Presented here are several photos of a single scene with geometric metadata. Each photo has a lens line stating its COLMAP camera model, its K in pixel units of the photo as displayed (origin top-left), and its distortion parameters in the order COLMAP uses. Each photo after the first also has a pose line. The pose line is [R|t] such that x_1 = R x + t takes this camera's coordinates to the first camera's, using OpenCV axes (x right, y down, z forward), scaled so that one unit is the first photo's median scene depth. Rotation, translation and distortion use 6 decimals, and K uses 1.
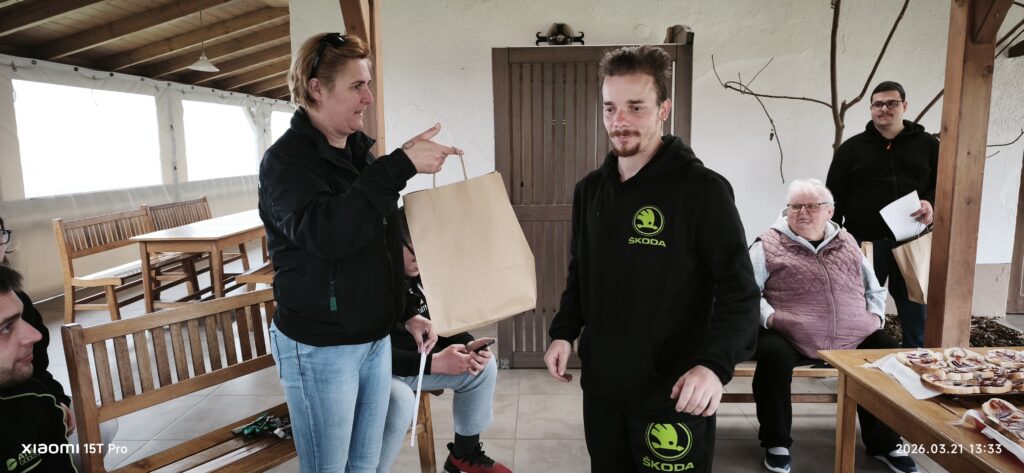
lens RADIAL K [[646.9, 0, 512.0], [0, 646.9, 236.5], [0, 0, 1]] dist [0.069642, -0.073320]
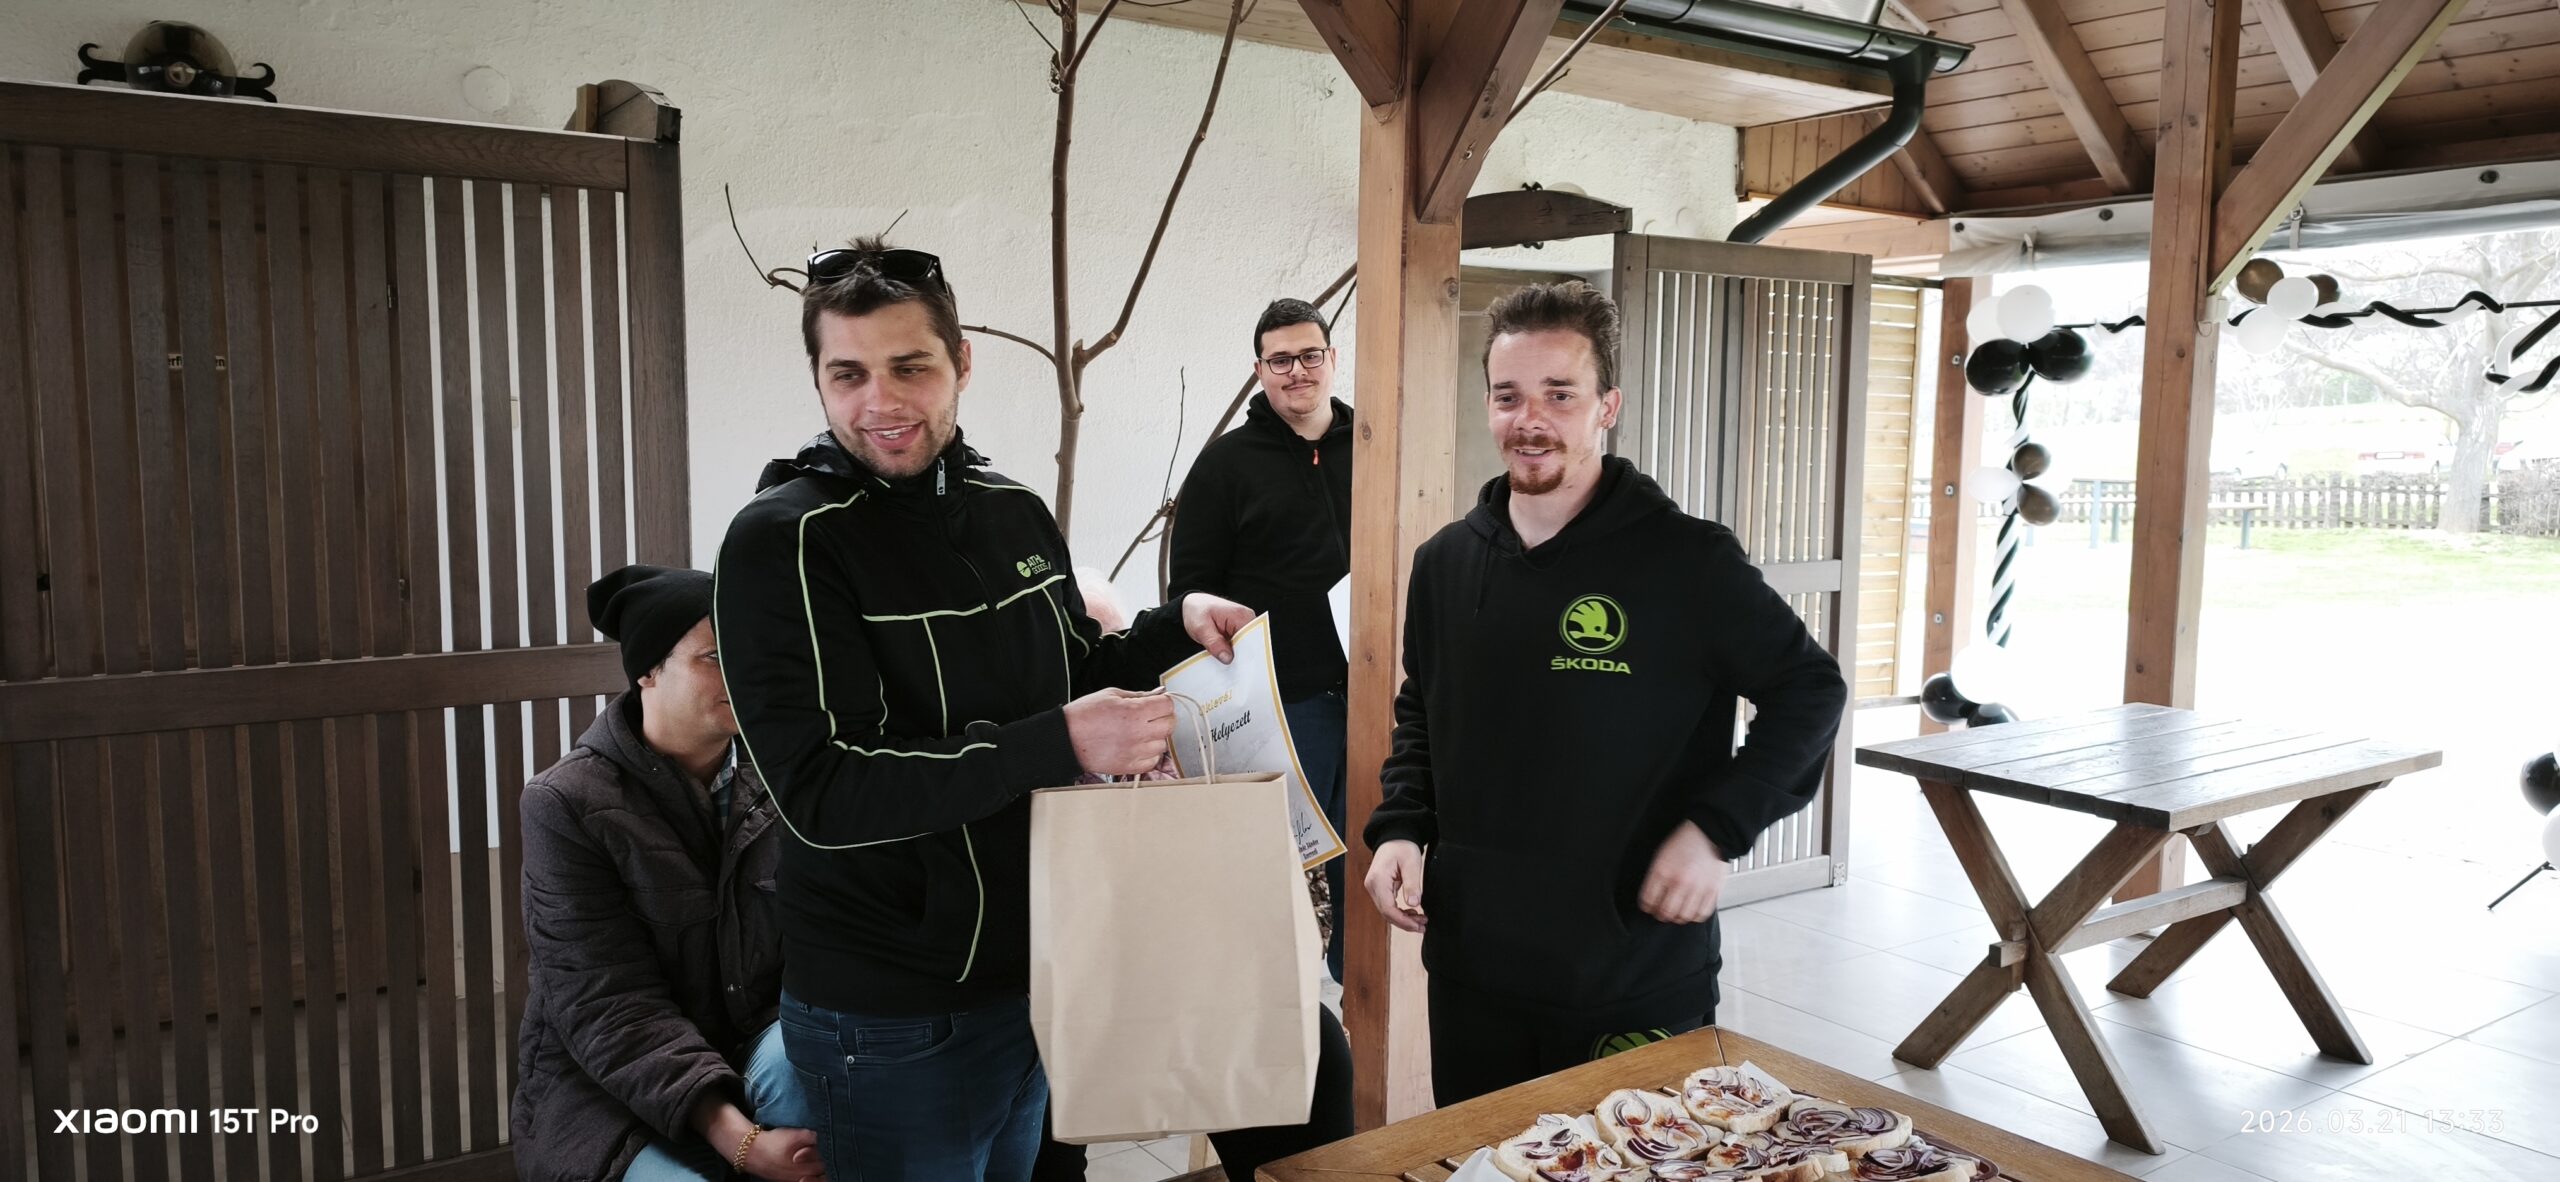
lens RADIAL K [[1694.9, 0, 1242.5], [0, 1694.9, 582.3], [0, 0, 1]] dist [0.063208, -0.081268]
pose [[0.808548, -0.043099, 0.586849, 0.000172], [0.069672, 0.997311, -0.022750, -0.042442], [-0.584291, 0.059281, 0.809376, 0.173645]]
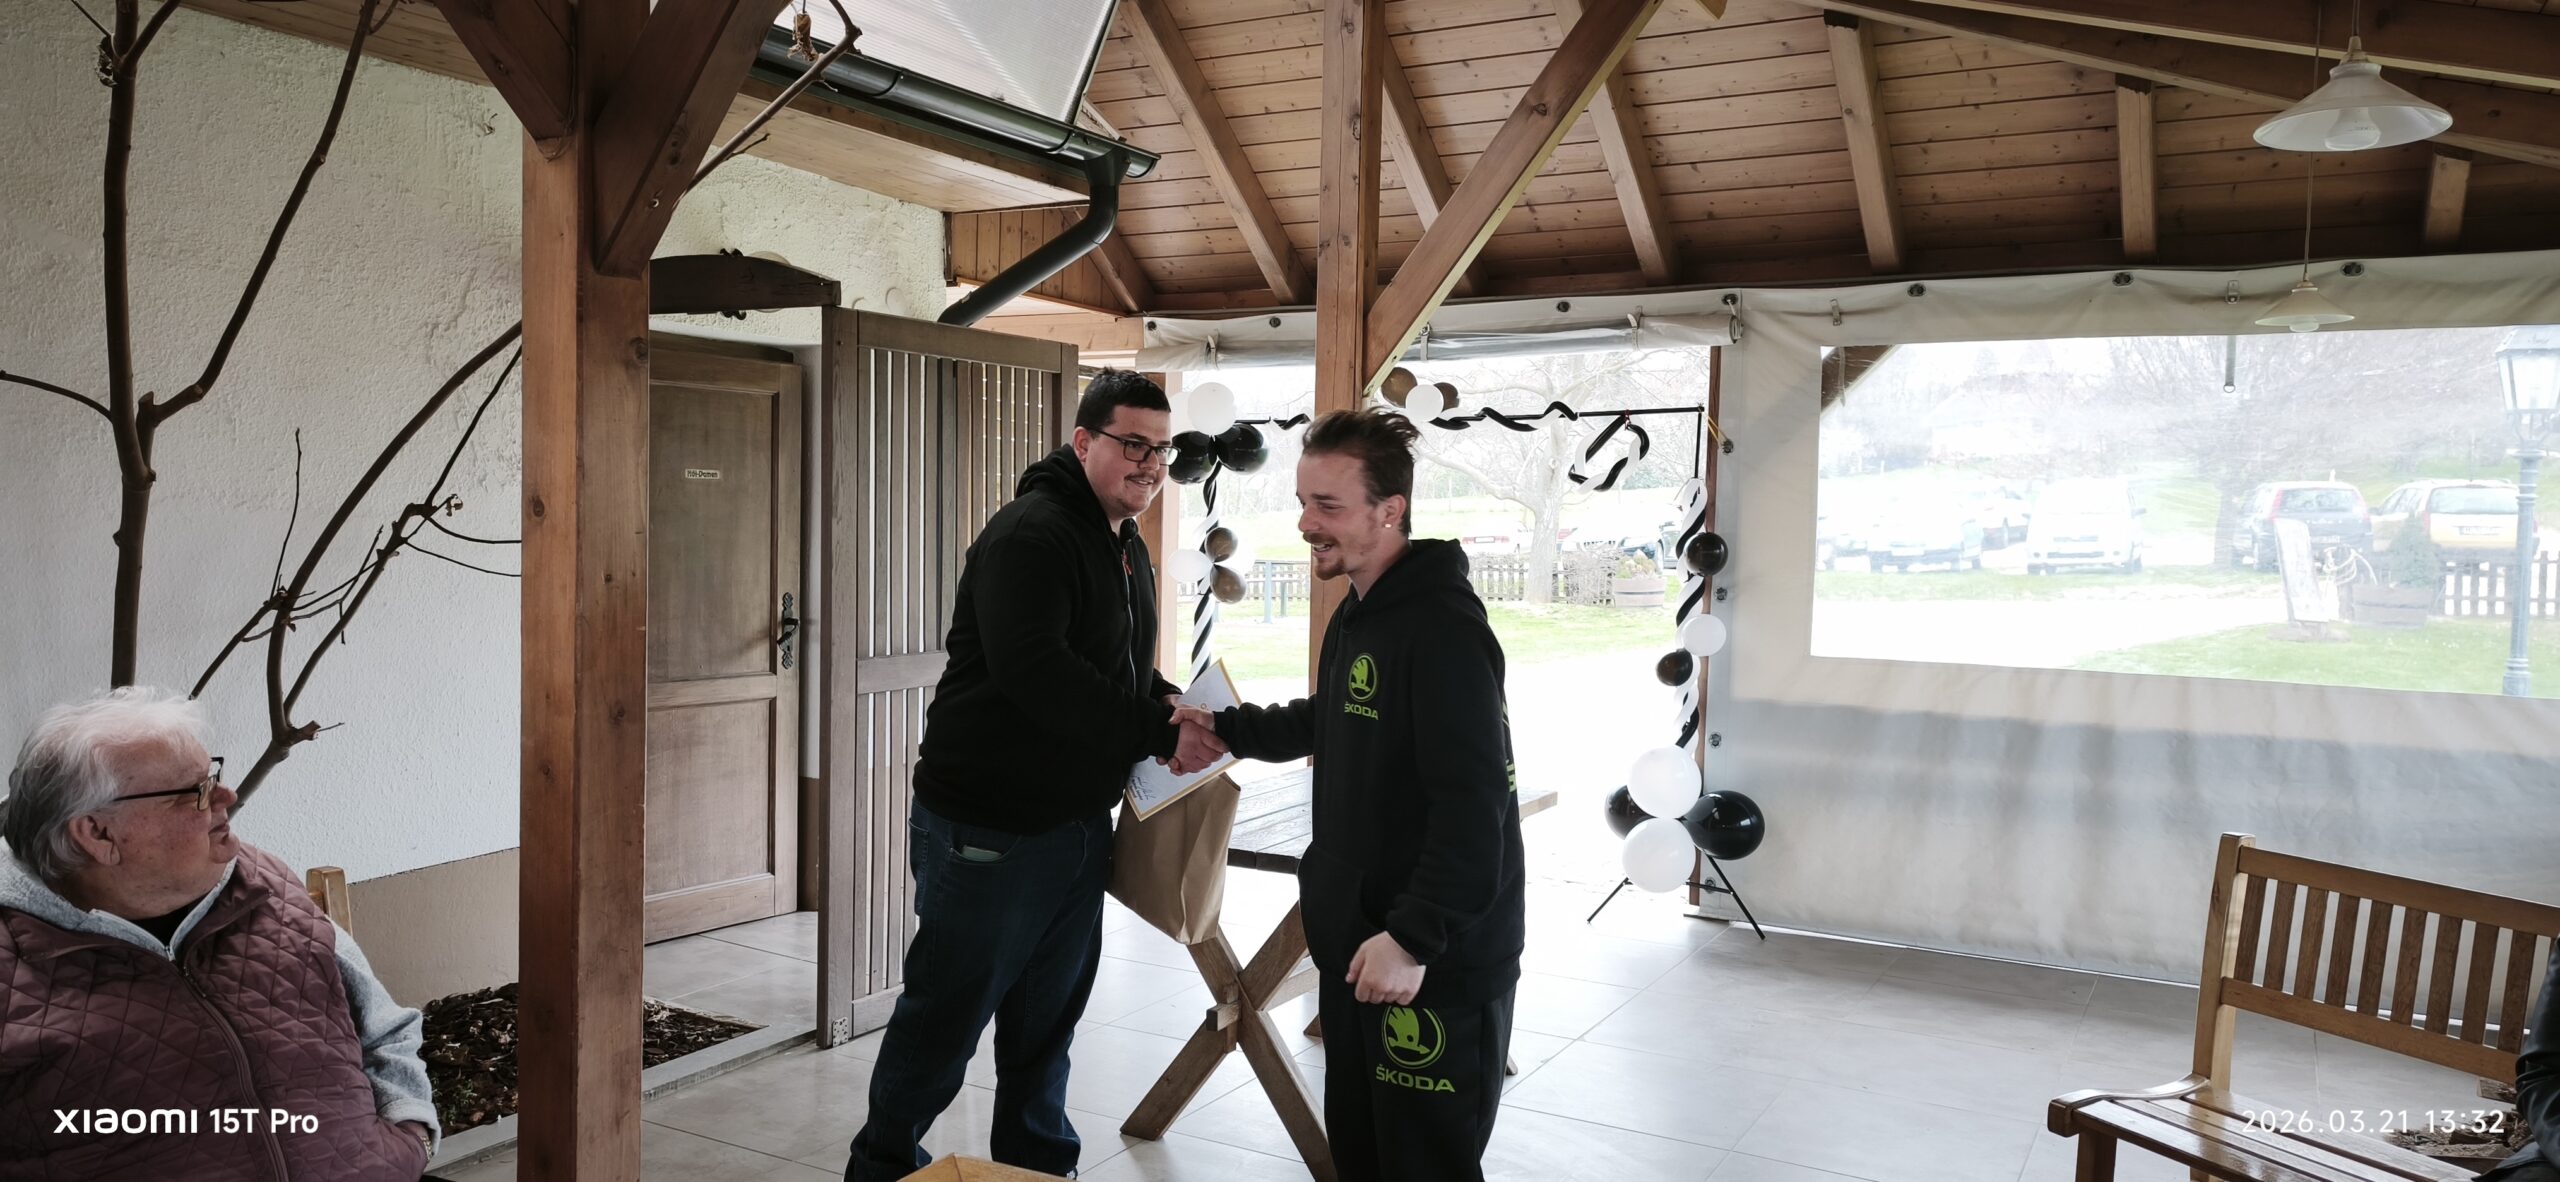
lens RADIAL K [[1617.4, 0, 1280.0], [0, 1617.4, 591.0], [0, 0, 1]] dist [0.069642, -0.073320]
pose [[0.438656, -0.027198, 0.898243, 0.051298], [0.105440, 0.994196, -0.021389, -0.047614], [-0.892448, 0.104093, 0.438977, 0.222021]]
